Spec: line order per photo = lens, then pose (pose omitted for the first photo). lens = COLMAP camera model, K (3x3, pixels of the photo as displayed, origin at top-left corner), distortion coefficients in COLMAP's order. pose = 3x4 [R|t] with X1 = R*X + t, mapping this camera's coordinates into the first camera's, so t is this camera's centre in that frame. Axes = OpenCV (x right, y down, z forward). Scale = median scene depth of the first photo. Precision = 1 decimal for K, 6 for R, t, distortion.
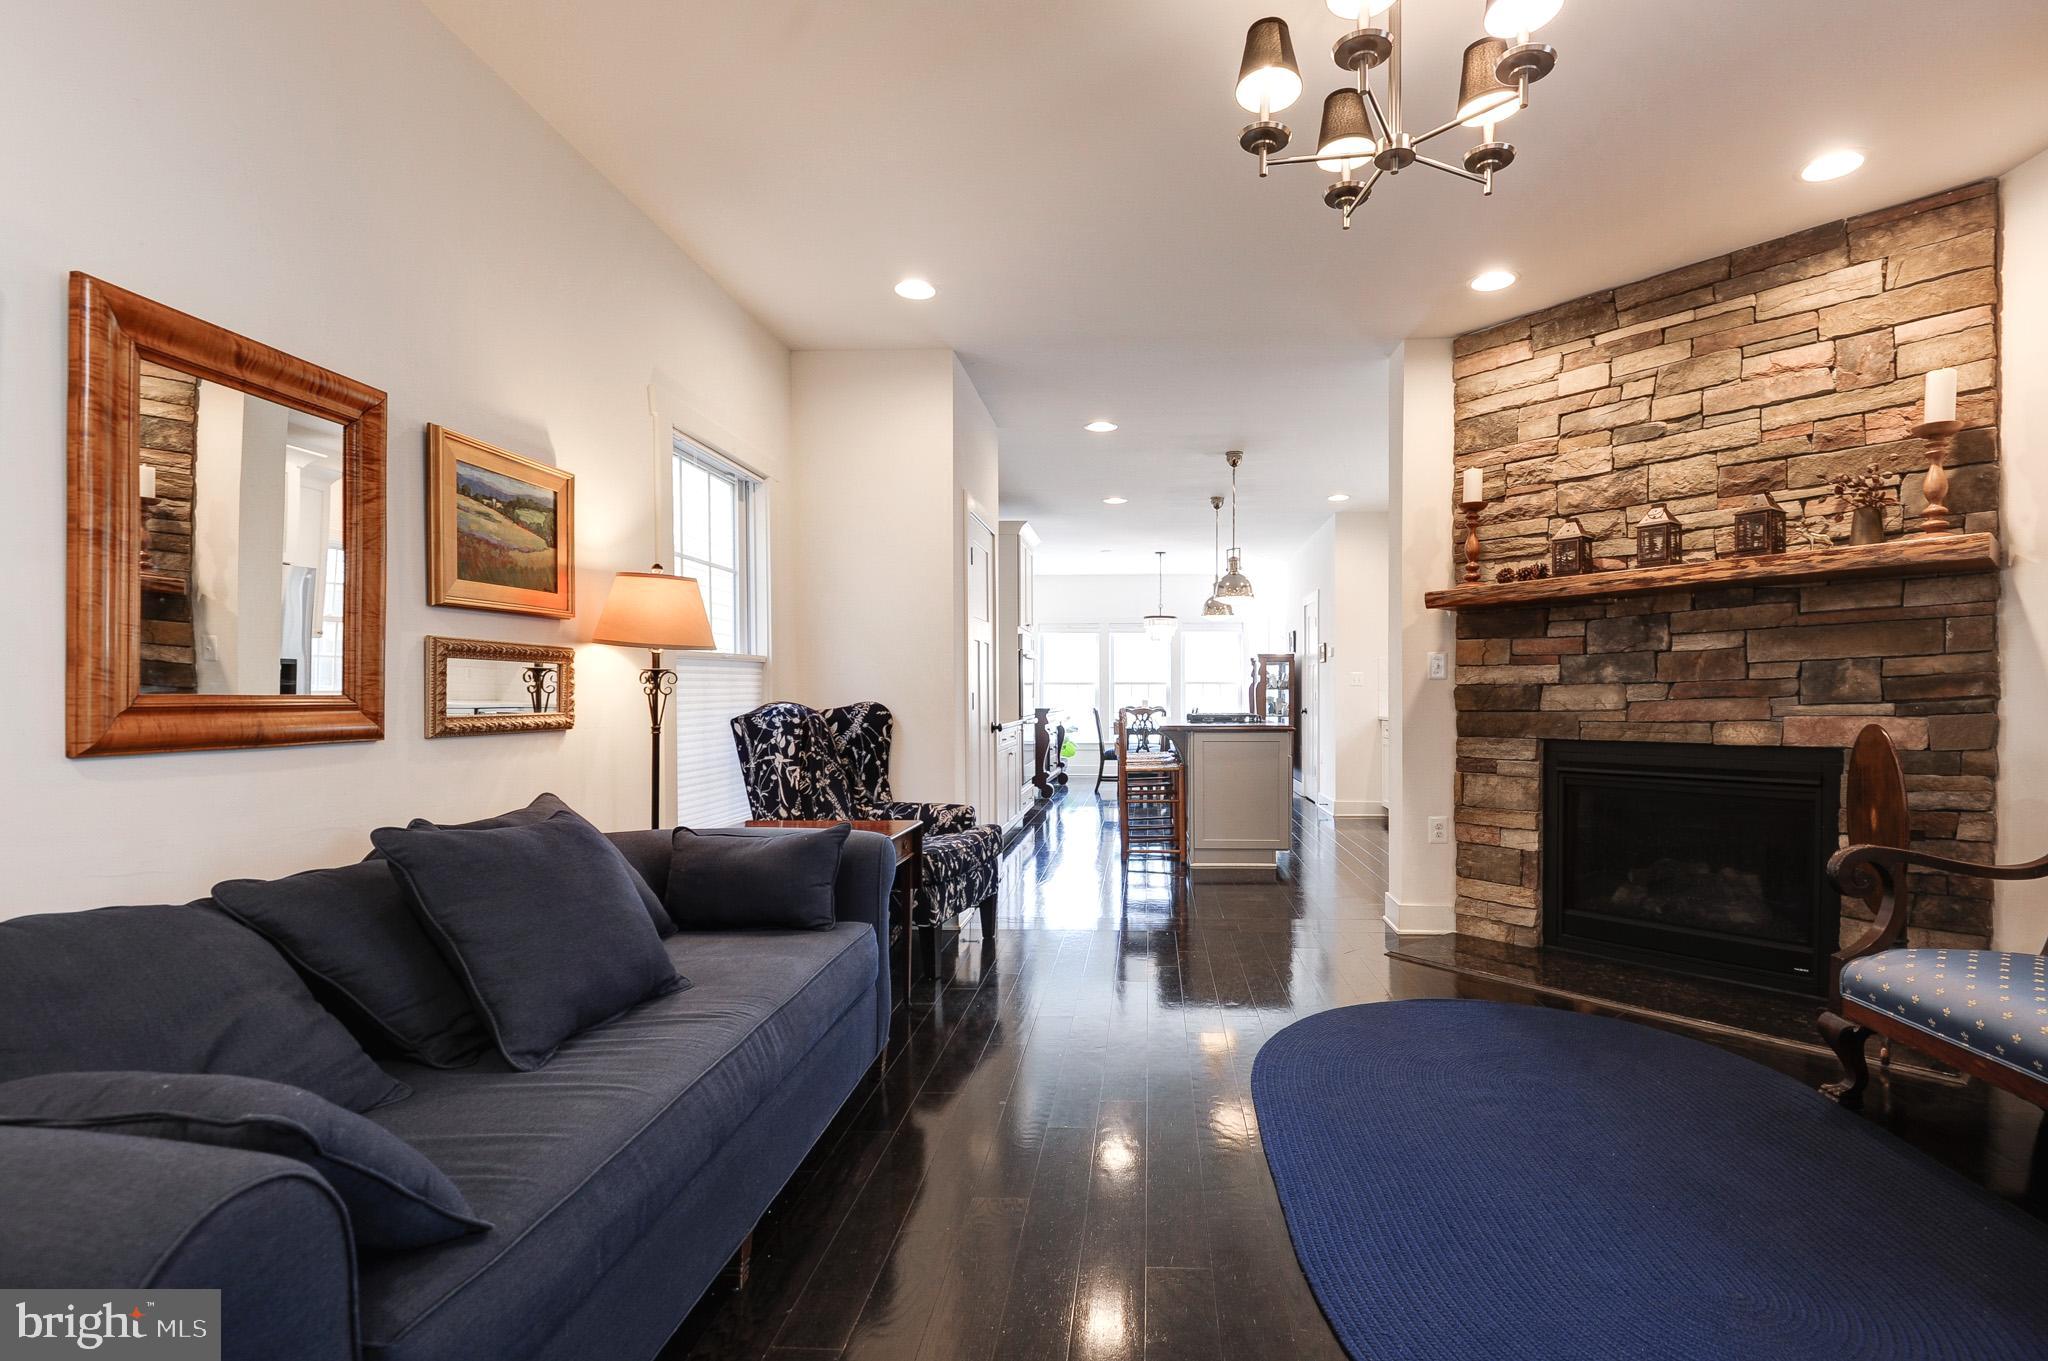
lens RADIAL K [[951.2, 0, 1086.3], [0, 951.2, 714.0], [0, 0, 1]] dist [0.019423, -0.025221]
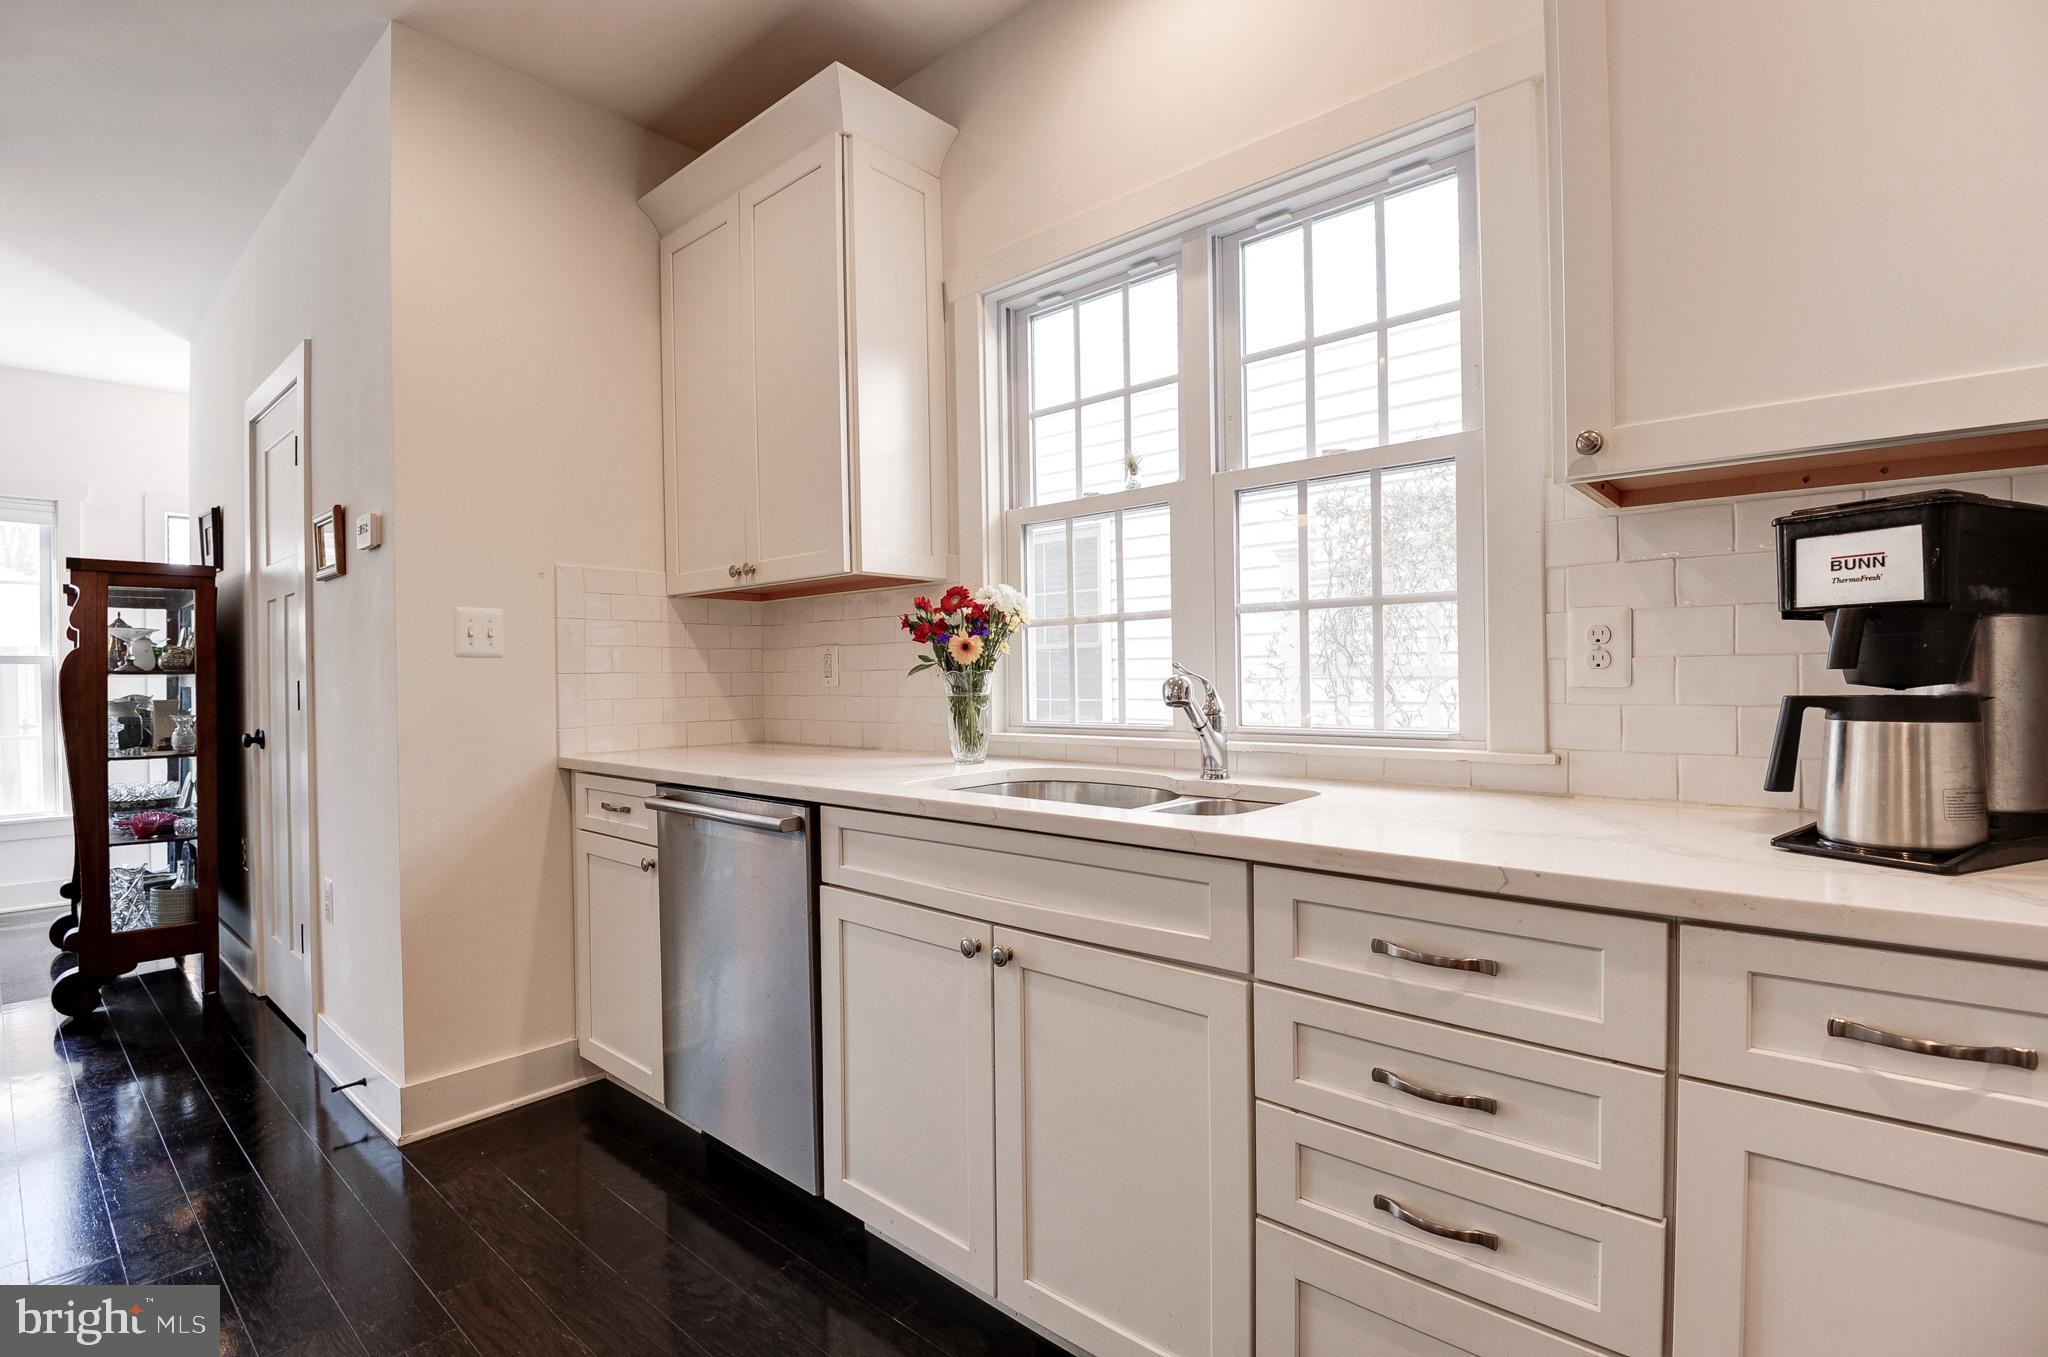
lens RADIAL K [[961.3, 0, 1027.9], [0, 961.3, 674.5], [0, 0, 1]] dist [0.003877, -0.018339]
pose [[0.620490, -0.006408, 0.784188, 0.356021], [0.029098, 0.999466, -0.014856, -0.032475], [-0.783674, 0.032036, 0.620345, 1.537060]]
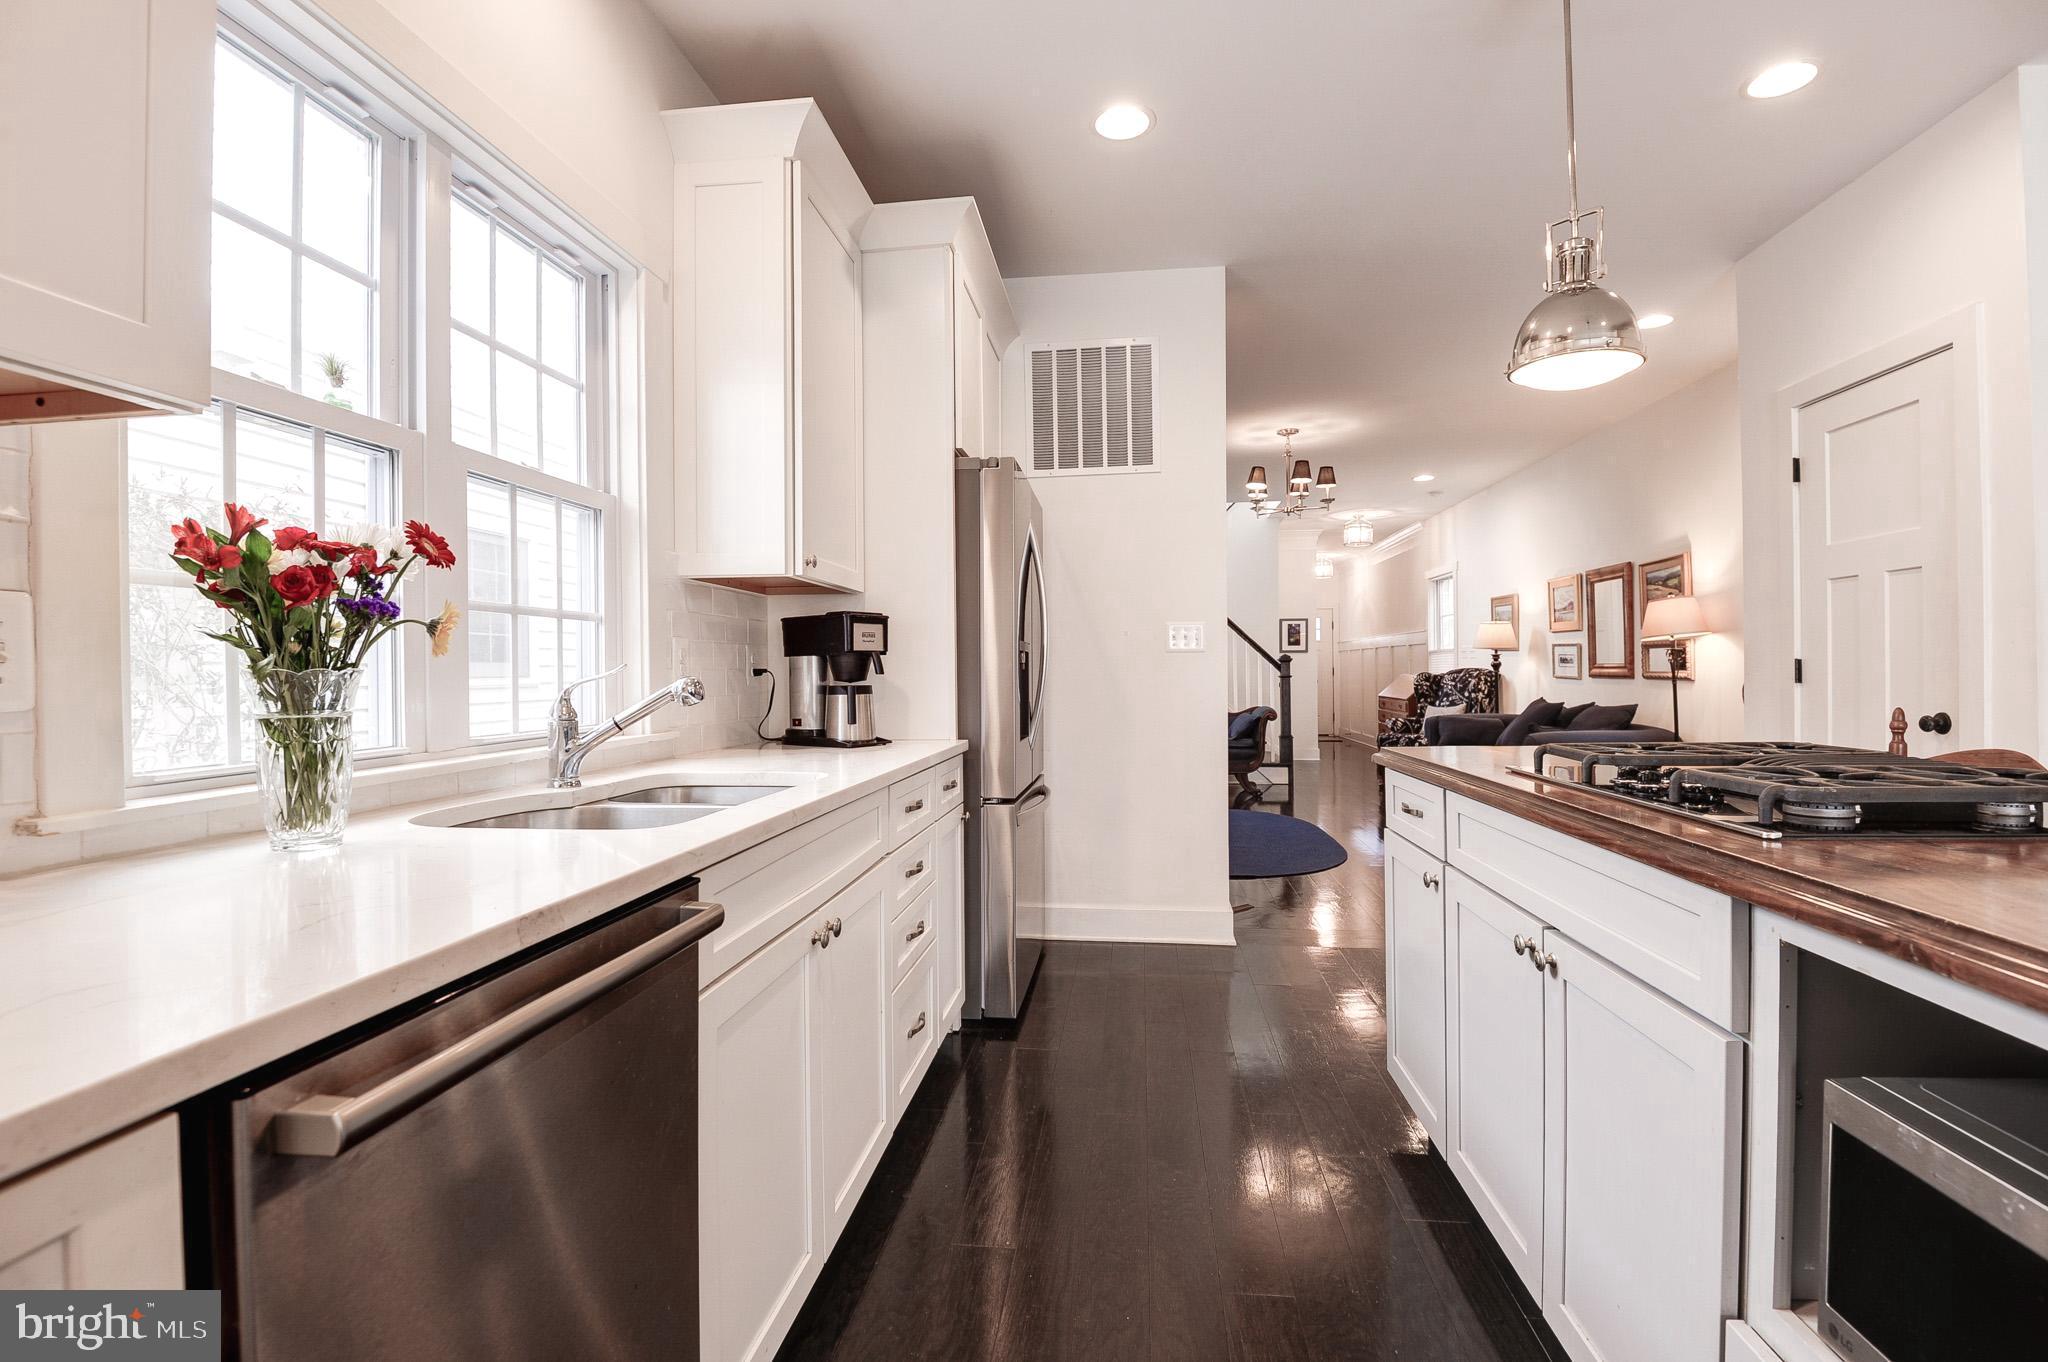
lens RADIAL K [[935.8, 0, 1019.6], [0, 935.8, 679.3], [0, 0, 1]] dist [0.016911, -0.028087]
pose [[-0.997463, 0.012142, 0.070150, 0.549761], [0.014155, 0.999500, 0.028273, -0.045997], [-0.069771, 0.029194, -0.997136, 2.224114]]
